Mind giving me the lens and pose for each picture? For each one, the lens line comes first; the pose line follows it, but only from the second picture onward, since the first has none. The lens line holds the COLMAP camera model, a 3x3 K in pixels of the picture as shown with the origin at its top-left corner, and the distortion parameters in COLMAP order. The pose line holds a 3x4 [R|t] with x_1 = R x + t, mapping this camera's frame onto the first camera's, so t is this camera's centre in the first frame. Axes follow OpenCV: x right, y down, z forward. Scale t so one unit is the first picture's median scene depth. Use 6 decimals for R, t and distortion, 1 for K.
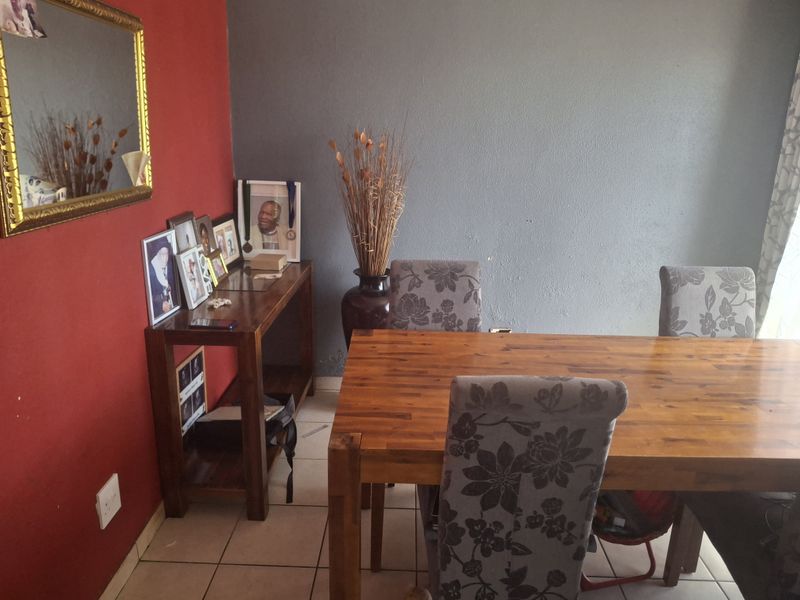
lens RADIAL K [[595.5, 0, 398.6], [0, 595.5, 296.9], [0, 0, 1]] dist [0.035186, -0.068243]
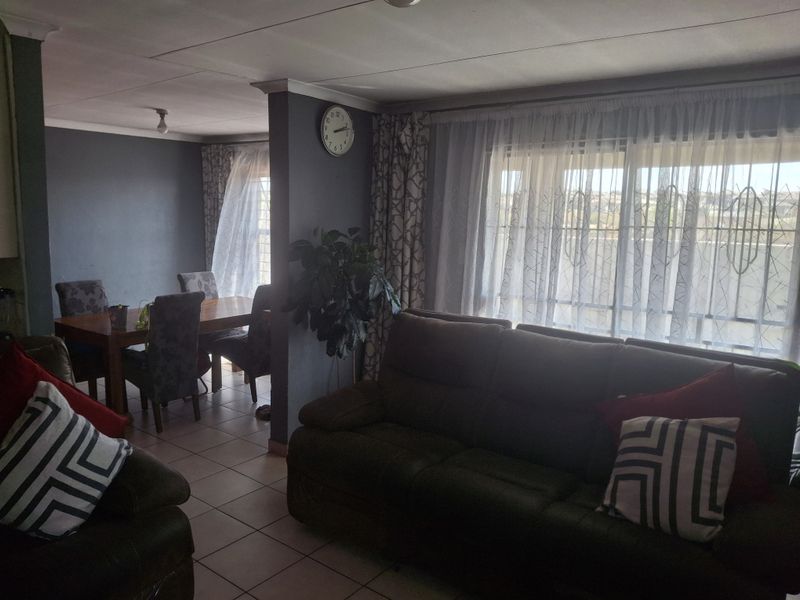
lens RADIAL K [[595.5, 0, 398.4], [0, 595.5, 299.9], [0, 0, 1]] dist [0.035186, -0.068243]
pose [[0.590741, -0.122783, 0.797465, -0.949290], [0.209559, 0.977785, -0.004690, 0.243142], [-0.779173, 0.169886, 0.603347, -1.088425]]
